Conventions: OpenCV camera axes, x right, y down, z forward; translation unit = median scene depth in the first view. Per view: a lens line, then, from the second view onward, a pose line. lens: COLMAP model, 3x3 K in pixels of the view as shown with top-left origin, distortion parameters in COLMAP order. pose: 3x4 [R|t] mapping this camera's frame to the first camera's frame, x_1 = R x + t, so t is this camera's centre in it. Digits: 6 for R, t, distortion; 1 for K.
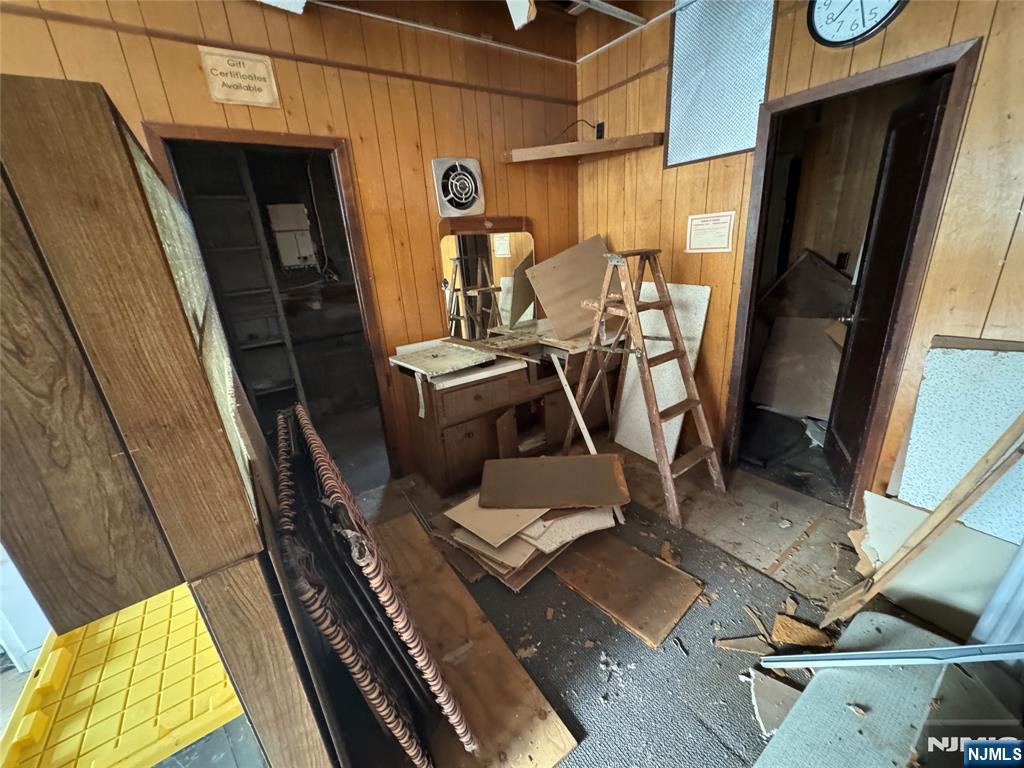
lens RADIAL K [[404.8, 0, 515.8], [0, 404.8, 384.3], [0, 0, 1]] dist [-0.001851, 0.000056]
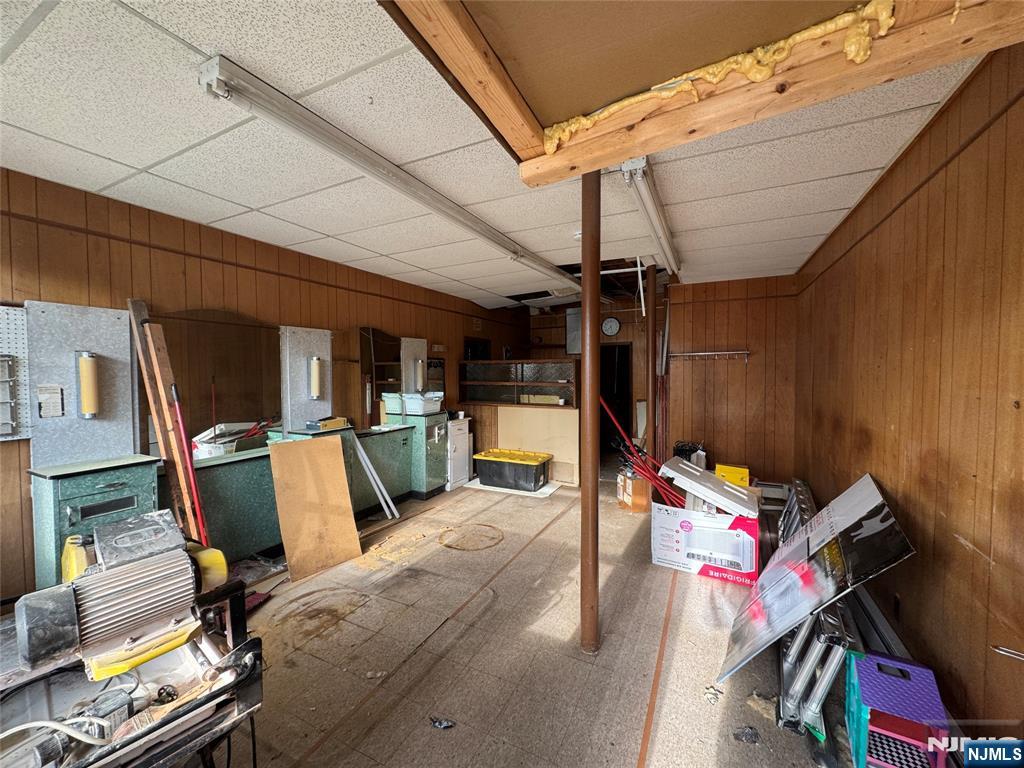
lens RADIAL K [[404.8, 0, 511.5], [0, 404.8, 386.9], [0, 0, 1]] dist [-0.001851, 0.000056]
pose [[0.890890, 0.052850, 0.451134, -1.883788], [0.091376, 0.952050, -0.291978, 0.784294], [-0.444933, 0.301343, 0.843343, -1.865481]]
